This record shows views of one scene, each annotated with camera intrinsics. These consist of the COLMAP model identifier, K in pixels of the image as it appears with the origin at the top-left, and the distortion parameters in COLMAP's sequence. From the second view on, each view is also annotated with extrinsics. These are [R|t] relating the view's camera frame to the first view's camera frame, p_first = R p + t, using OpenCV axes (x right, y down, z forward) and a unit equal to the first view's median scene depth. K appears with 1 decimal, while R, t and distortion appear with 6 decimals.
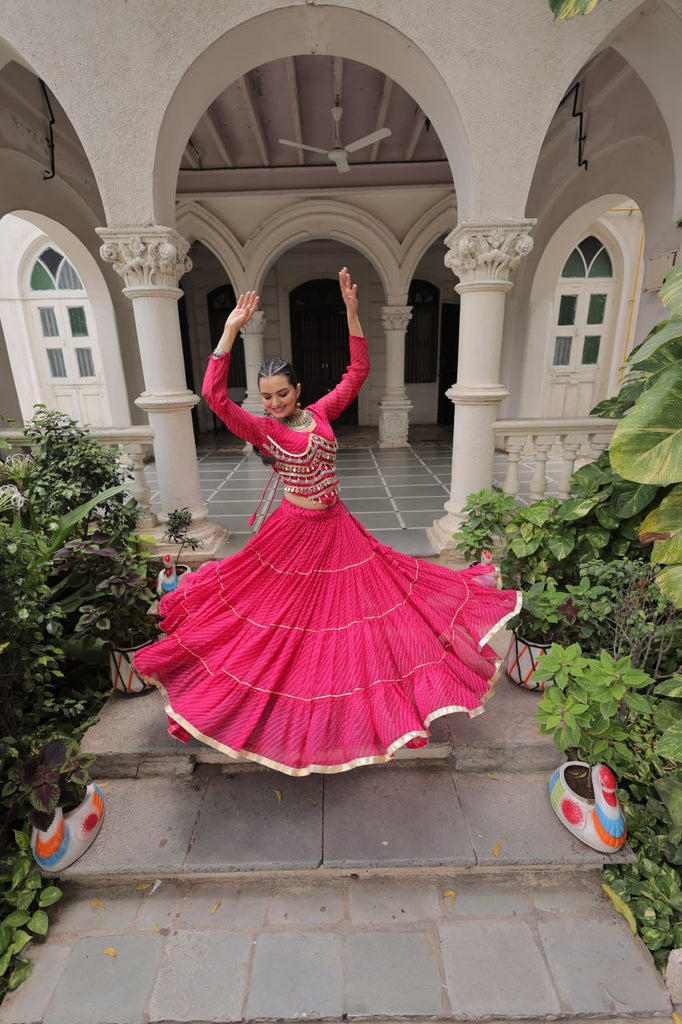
lens RADIAL K [[473.3, 0, 334.8], [0, 473.3, 511.1], [0, 0, 1]] dist [0.001585, 0.000326]
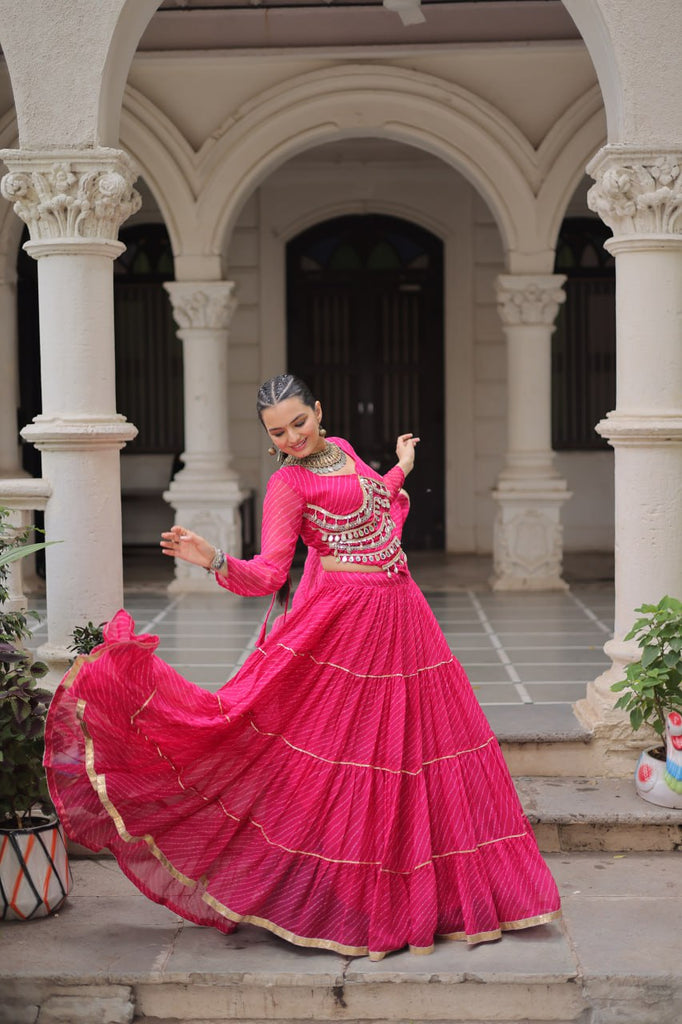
lens RADIAL K [[1453.6, 0, 341.0], [0, 1453.6, 512.0], [0, 0, 1]] dist [0.002189, -0.033859]
pose [[0.999328, 0.016432, -0.032765, 0.001604], [-0.023903, 0.969820, -0.242647, 0.239910], [0.027789, 0.243267, 0.969561, -0.554529]]
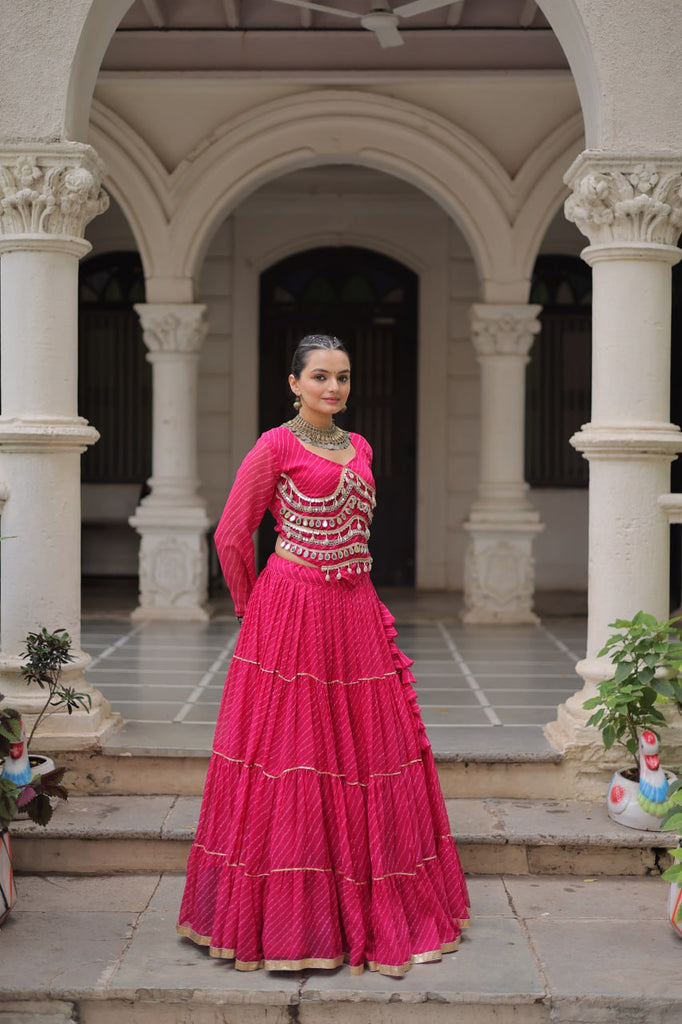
lens RADIAL K [[1453.6, 0, 341.0], [0, 1453.6, 512.0], [0, 0, 1]] dist [0.002189, -0.033859]
pose [[0.999330, 0.033555, -0.014602, 0.007051], [-0.036299, 0.959580, -0.279086, 0.272913], [0.004647, 0.279429, 0.960155, -0.496925]]
